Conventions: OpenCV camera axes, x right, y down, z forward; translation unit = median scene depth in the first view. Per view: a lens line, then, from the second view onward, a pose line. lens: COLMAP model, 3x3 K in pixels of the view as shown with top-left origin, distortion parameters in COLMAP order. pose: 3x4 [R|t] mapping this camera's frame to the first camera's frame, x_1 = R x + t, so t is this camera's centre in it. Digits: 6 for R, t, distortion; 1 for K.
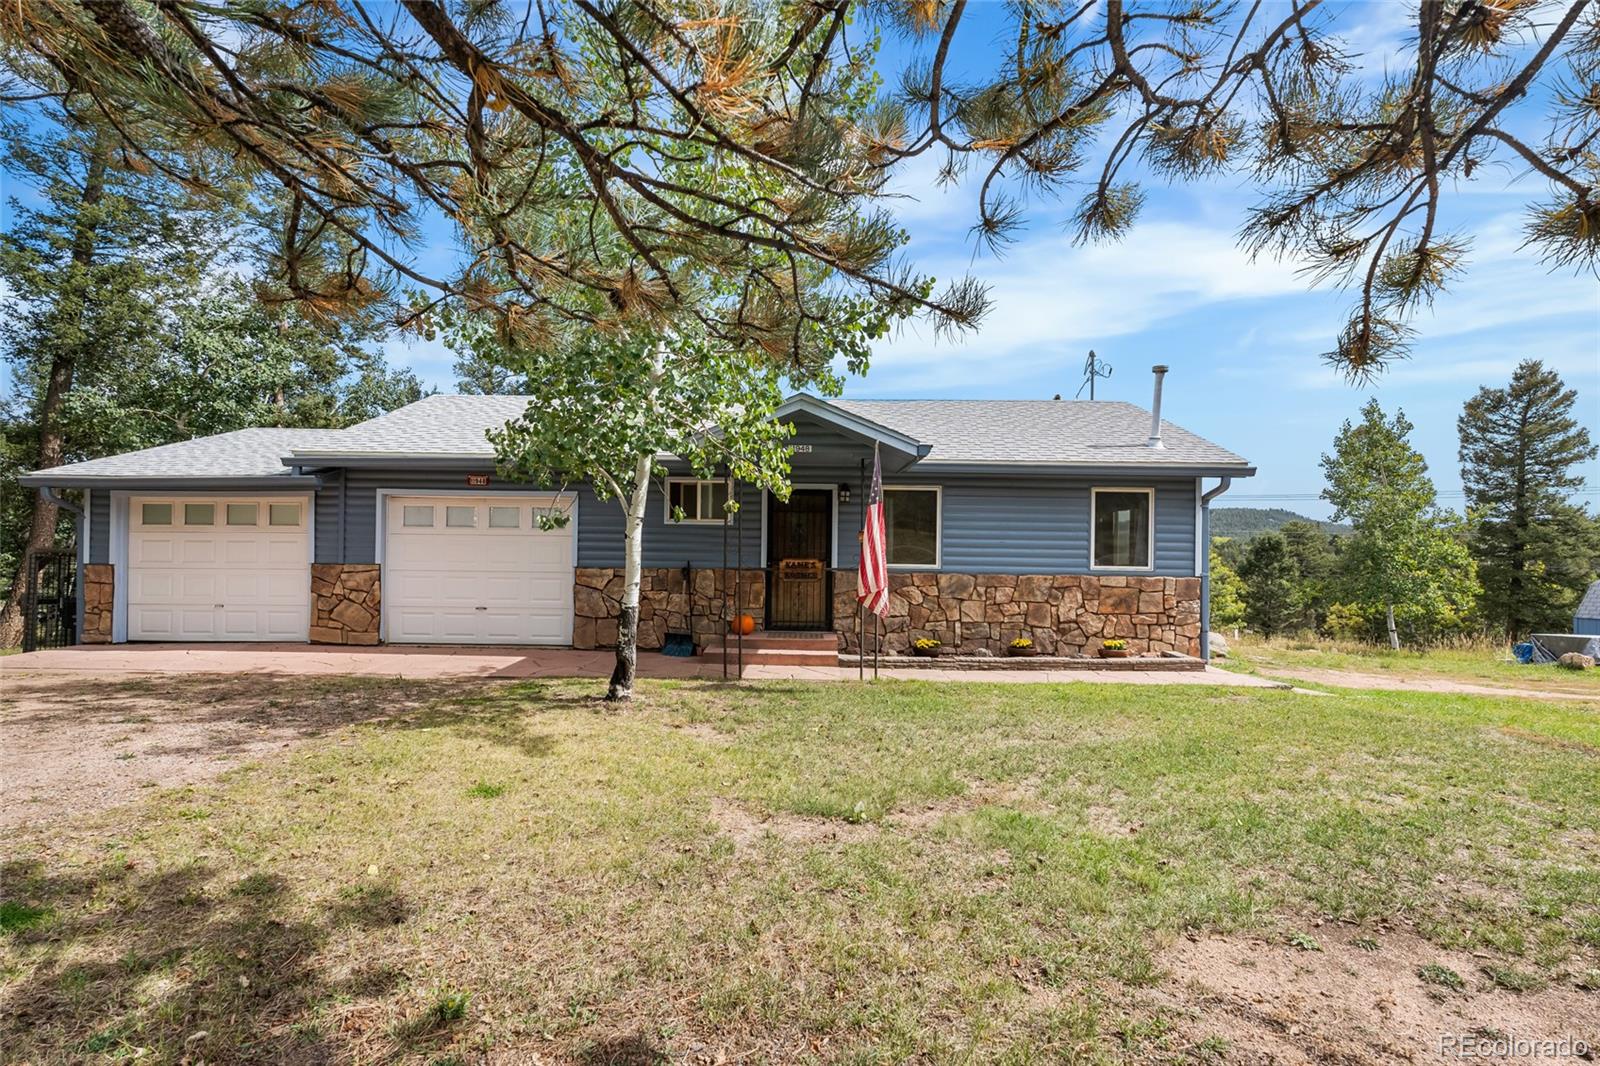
lens RADIAL K [[708.4, 0, 797.7], [0, 708.4, 531.9], [0, 0, 1]] dist [-0.005279, 0.000109]
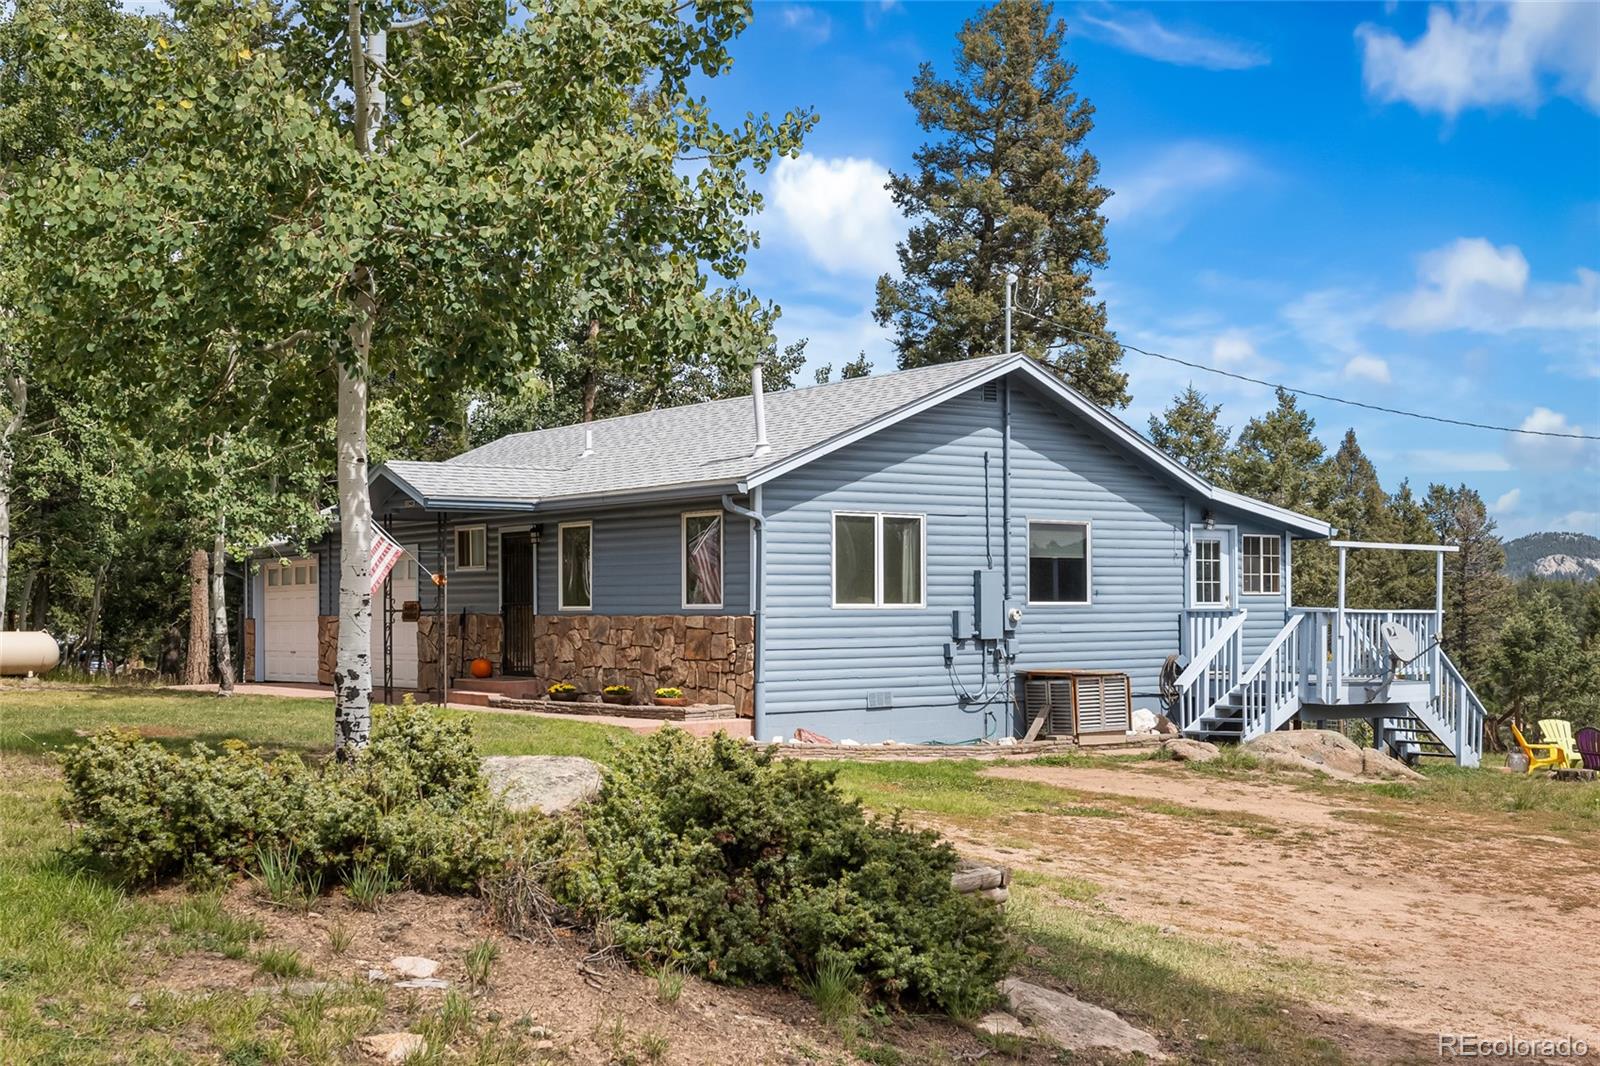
lens RADIAL K [[1939.8, 0, 788.9], [0, 1939.8, 532.3], [0, 0, 1]] dist [0.028320, 0.000000]
pose [[0.595971, -0.049809, -0.801460, 2.398360], [0.035894, 0.998729, -0.035378, 0.048808], [0.802204, -0.007684, 0.597001, -0.306440]]
